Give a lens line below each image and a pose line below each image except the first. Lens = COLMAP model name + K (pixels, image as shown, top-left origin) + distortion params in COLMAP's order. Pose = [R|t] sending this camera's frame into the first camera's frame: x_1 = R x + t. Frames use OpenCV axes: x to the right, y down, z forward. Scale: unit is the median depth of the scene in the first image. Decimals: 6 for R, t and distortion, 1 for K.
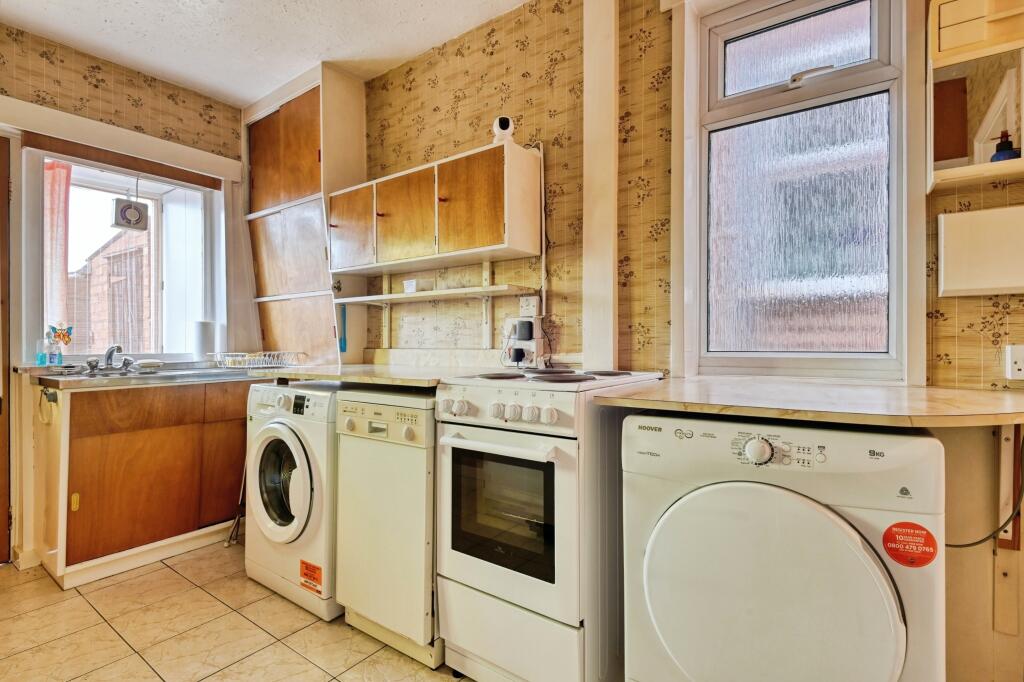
lens RADIAL K [[487.1, 0, 520.7], [0, 487.1, 342.8], [0, 0, 1]] dist [-0.003682, -0.010476]
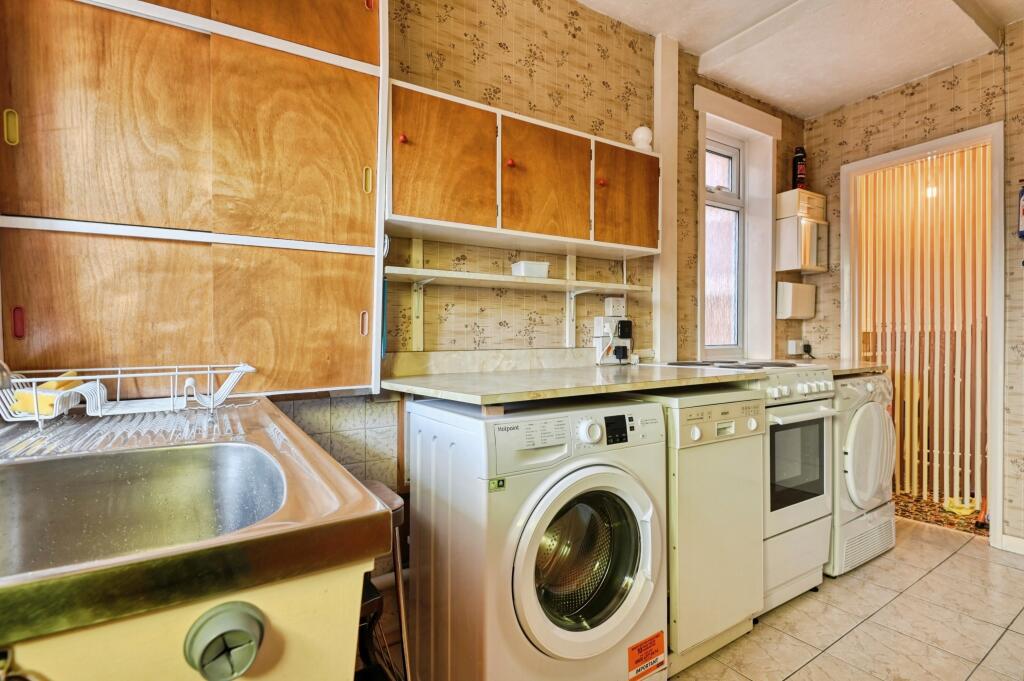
lens RADIAL K [[487.1, 0, 519.6], [0, 487.1, 347.5], [0, 0, 1]] dist [-0.003682, -0.010476]
pose [[0.382886, -0.011413, 0.923725, -0.939761], [0.008870, 0.999923, 0.008677, 0.002729], [-0.923753, 0.004871, 0.382957, 0.707067]]
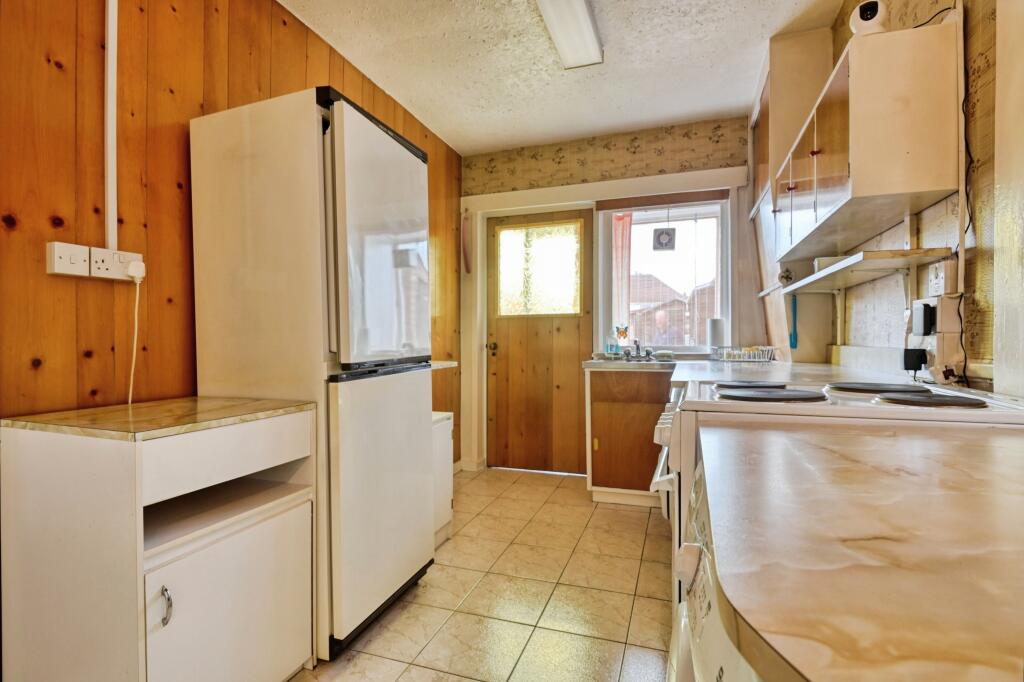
lens RADIAL K [[487.1, 0, 514.0], [0, 487.1, 336.5], [0, 0, 1]] dist [-0.003682, -0.010476]
pose [[0.271054, 0.000351, -0.962564, 0.393029], [0.001718, 0.999998, 0.000848, -0.004698], [0.962563, -0.001883, 0.271053, 0.293665]]
